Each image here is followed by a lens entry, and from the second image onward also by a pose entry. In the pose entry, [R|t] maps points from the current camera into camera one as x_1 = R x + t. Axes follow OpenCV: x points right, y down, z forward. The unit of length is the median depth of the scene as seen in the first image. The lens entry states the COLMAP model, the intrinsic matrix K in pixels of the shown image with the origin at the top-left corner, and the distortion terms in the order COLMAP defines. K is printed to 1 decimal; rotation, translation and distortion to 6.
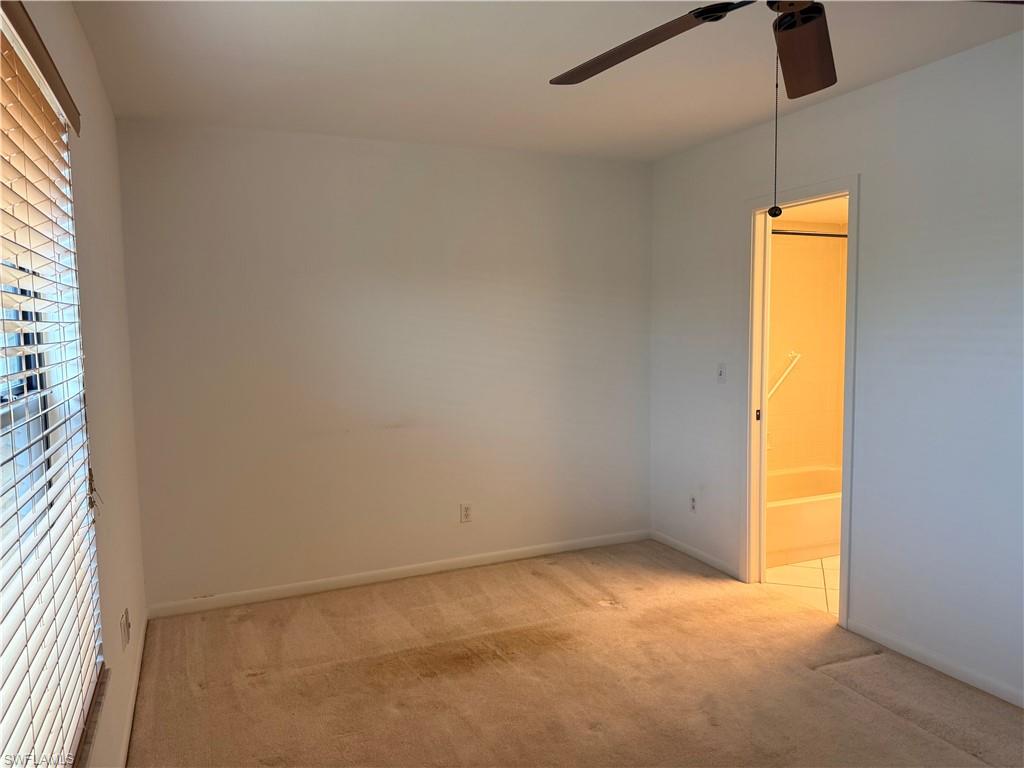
lens RADIAL K [[709.6, 0, 513.6], [0, 709.6, 382.6], [0, 0, 1]] dist [0.028644, -0.000368]
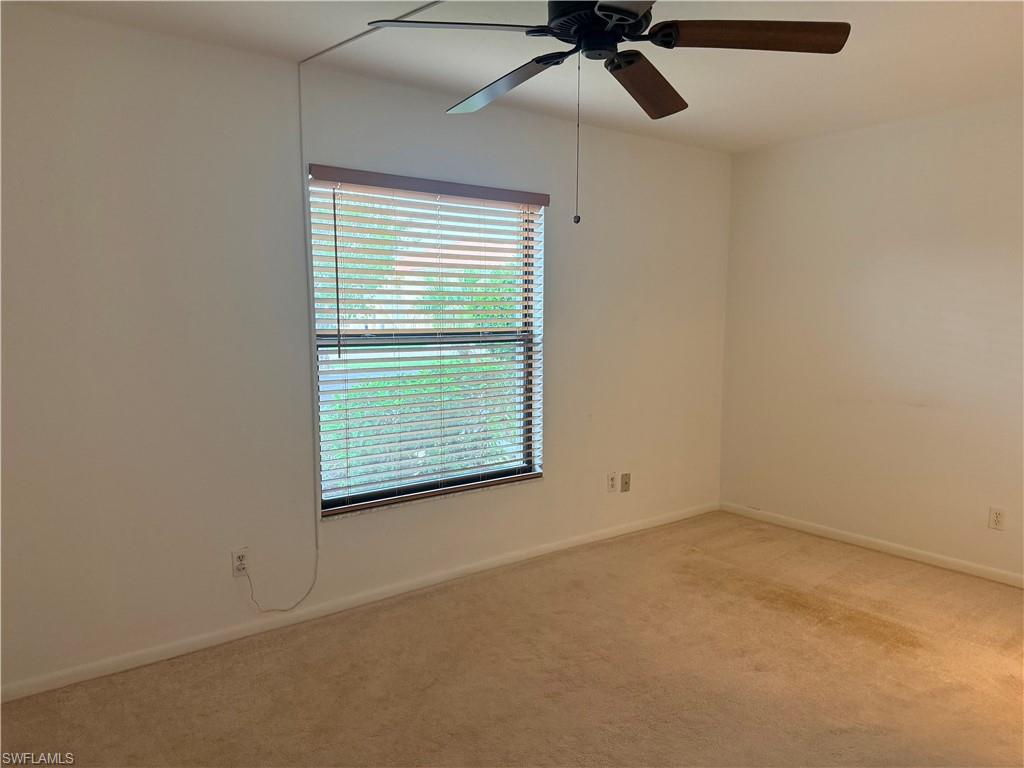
lens RADIAL K [[709.6, 0, 514.9], [0, 709.6, 385.1], [0, 0, 1]] dist [0.028644, -0.000368]
pose [[0.279864, 0.125350, -0.951821, 0.730669], [-0.083384, 0.990867, 0.105975, -0.028297], [0.956412, 0.049708, 0.287760, 0.217887]]
